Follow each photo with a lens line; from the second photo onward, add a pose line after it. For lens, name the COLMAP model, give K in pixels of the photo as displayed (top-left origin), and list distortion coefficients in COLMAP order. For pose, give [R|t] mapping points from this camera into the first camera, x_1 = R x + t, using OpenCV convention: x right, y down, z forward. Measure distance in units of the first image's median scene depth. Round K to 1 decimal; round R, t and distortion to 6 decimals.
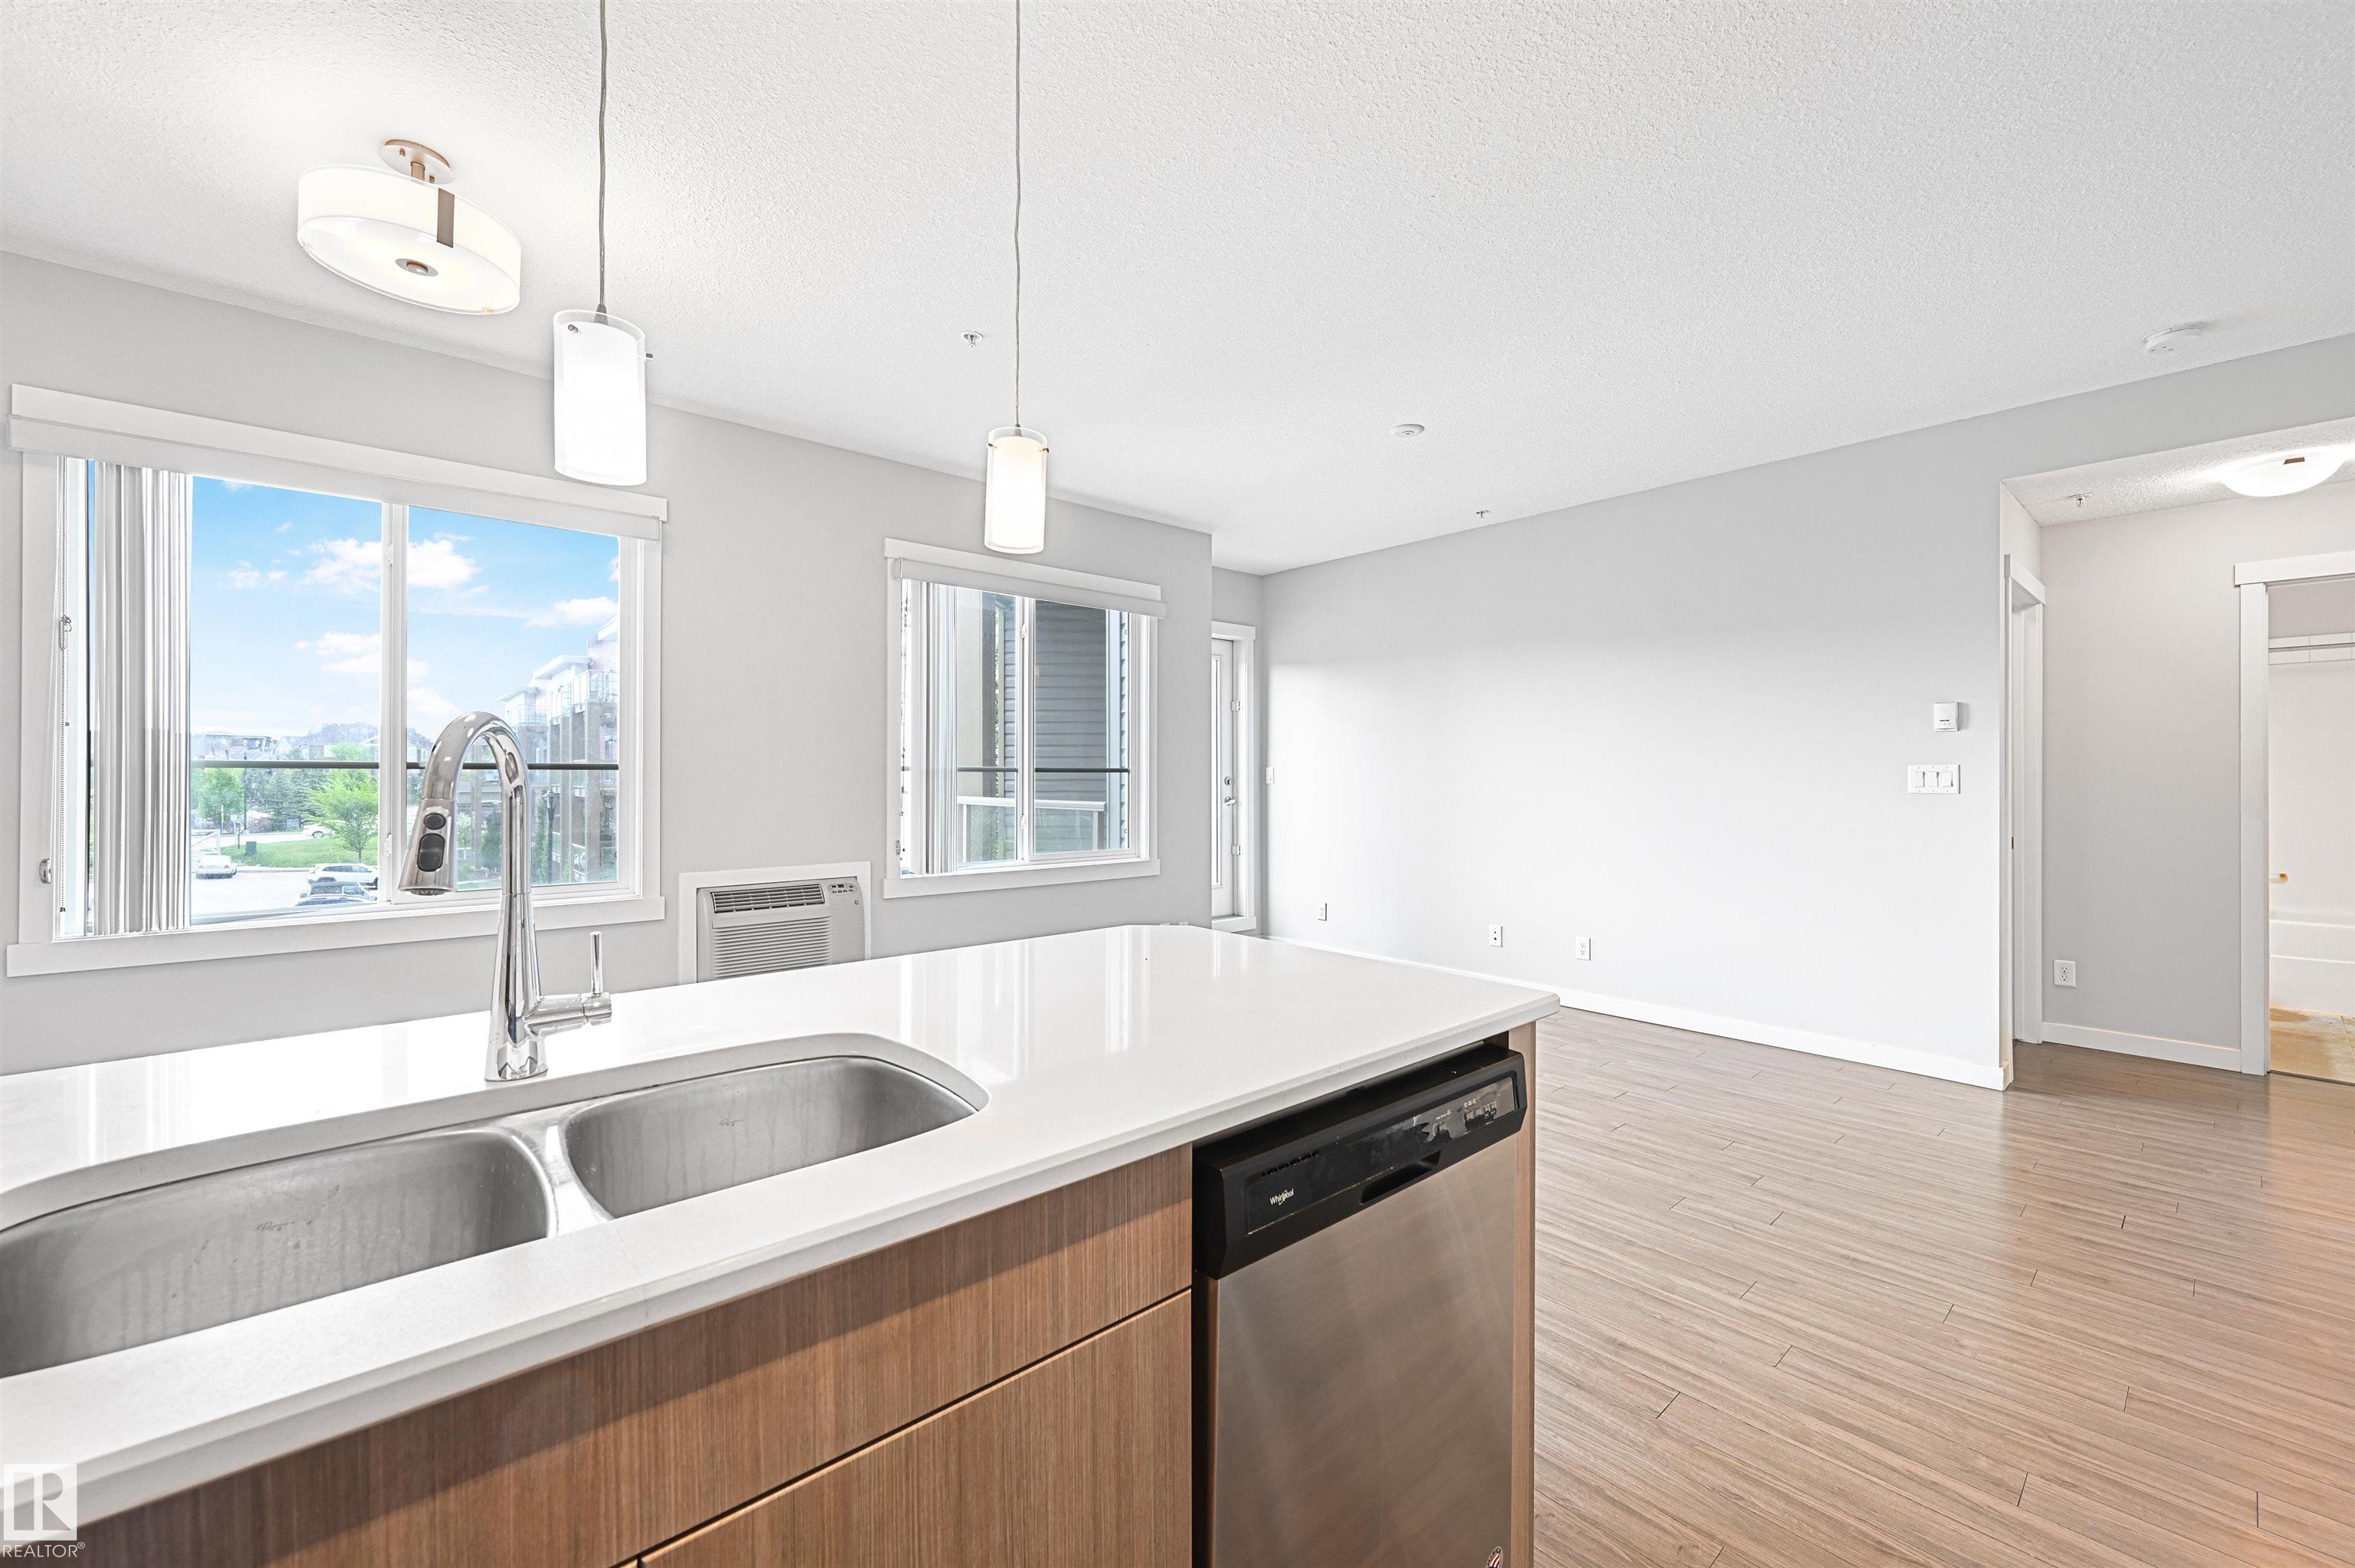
lens RADIAL K [[928.9, 0, 1186.5], [0, 928.9, 776.0], [0, 0, 1]] dist [-0.000999, 0.000393]
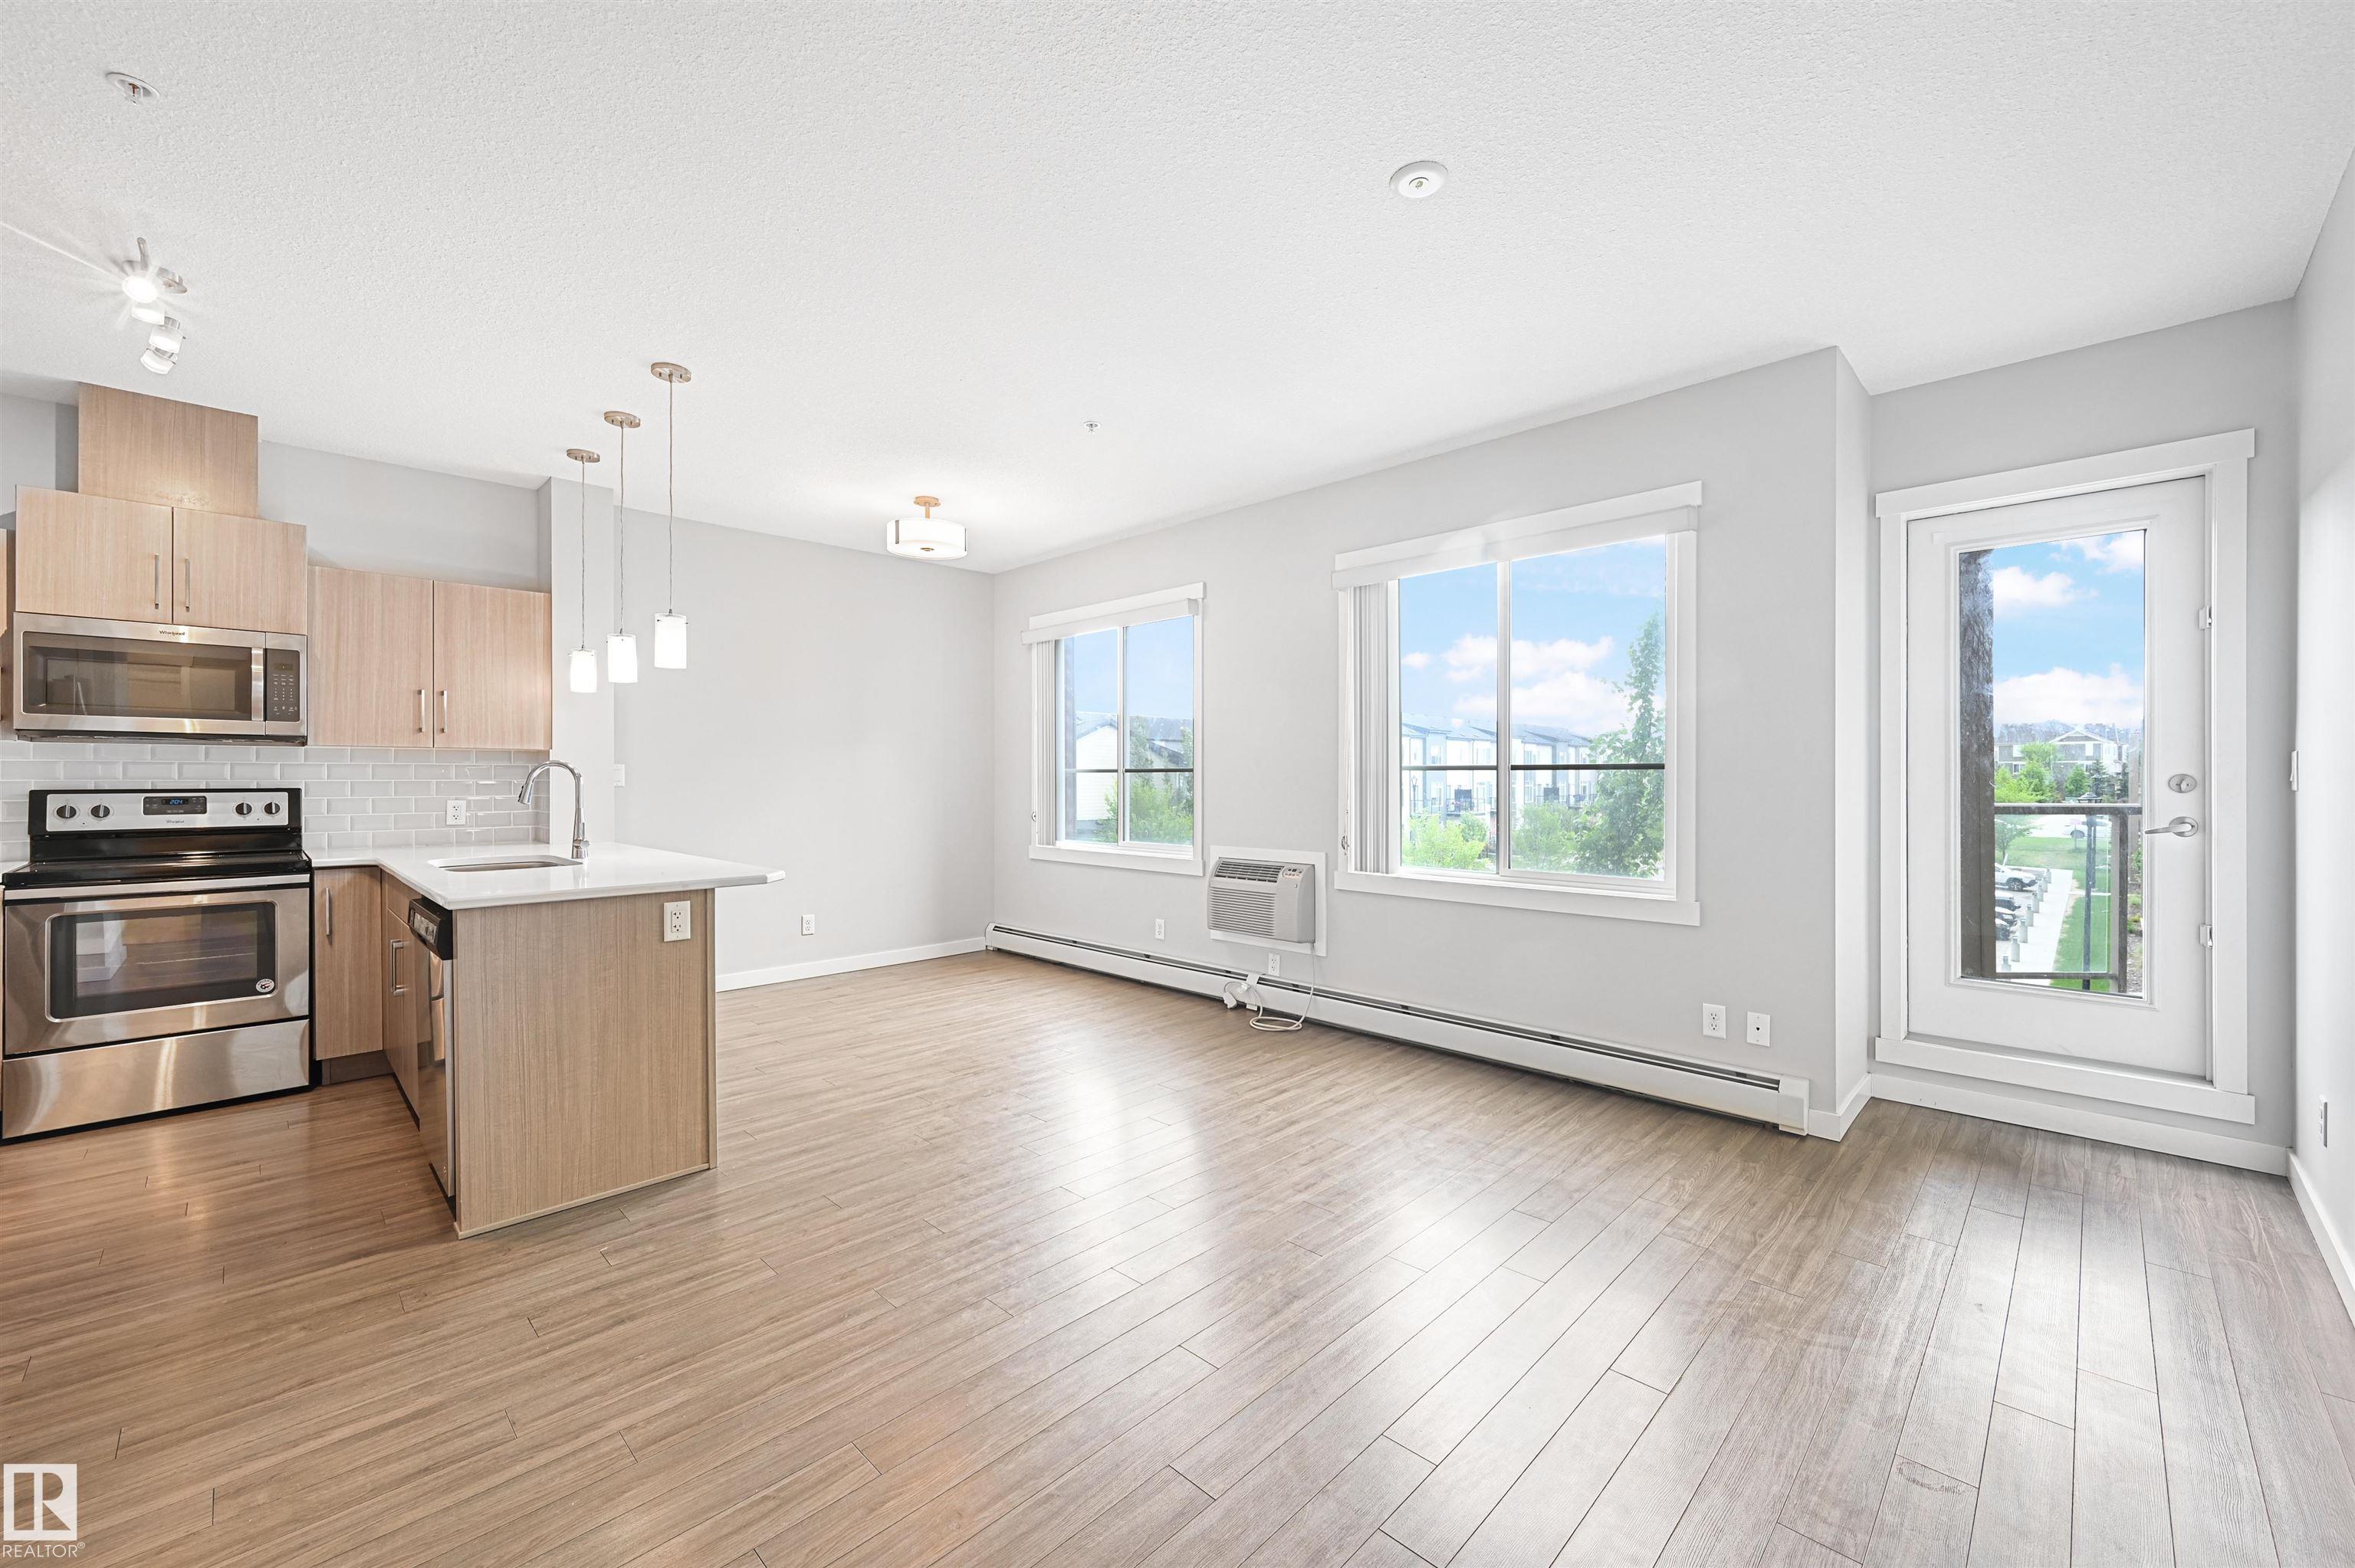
lens RADIAL K [[928.9, 0, 1182.8], [0, 928.9, 777.7], [0, 0, 1]] dist [-0.000999, 0.000393]
pose [[0.070548, 0.000488, -0.997508, 1.184641], [0.002757, 0.999996, 0.000684, 0.001676], [0.997505, -0.002798, 0.070547, 1.186921]]
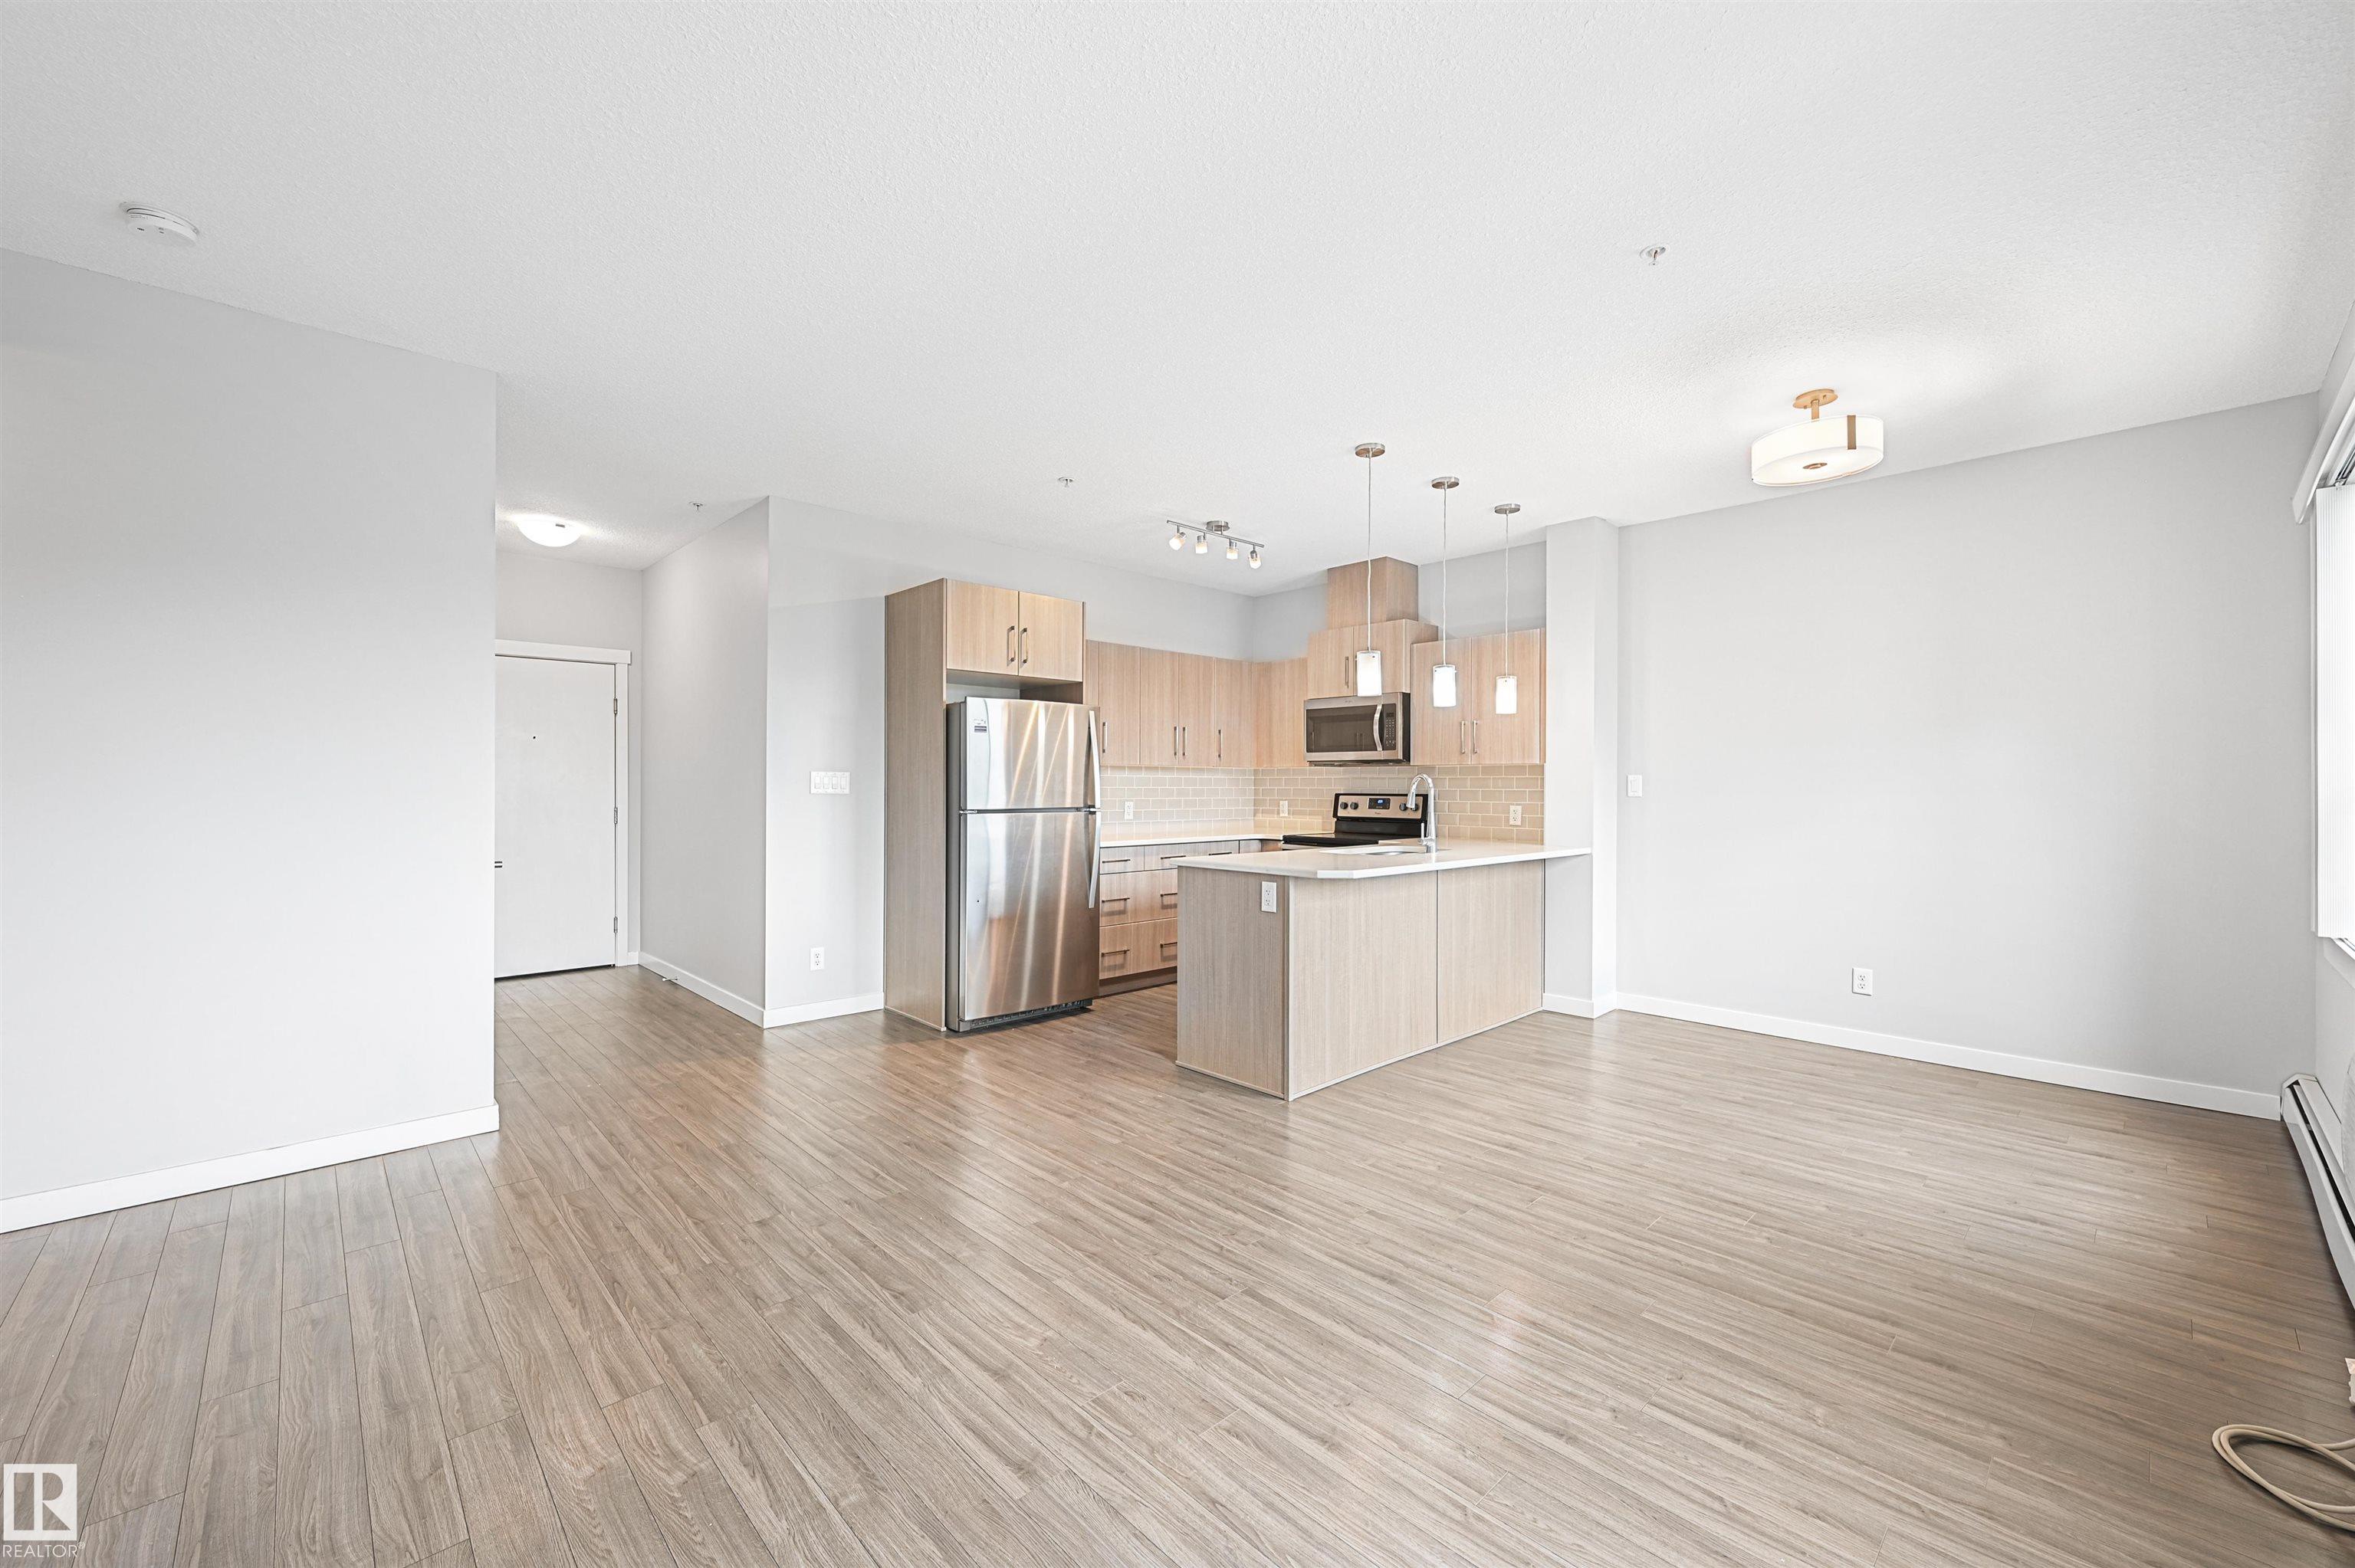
lens RADIAL K [[928.9, 0, 1174.4], [0, 928.9, 789.9], [0, 0, 1]] dist [-0.000999, 0.000393]
pose [[-0.999480, -0.003337, -0.032079, 0.251060], [-0.003386, 0.999993, 0.001452, 0.004041], [0.032074, 0.001560, -0.999484, 2.078015]]
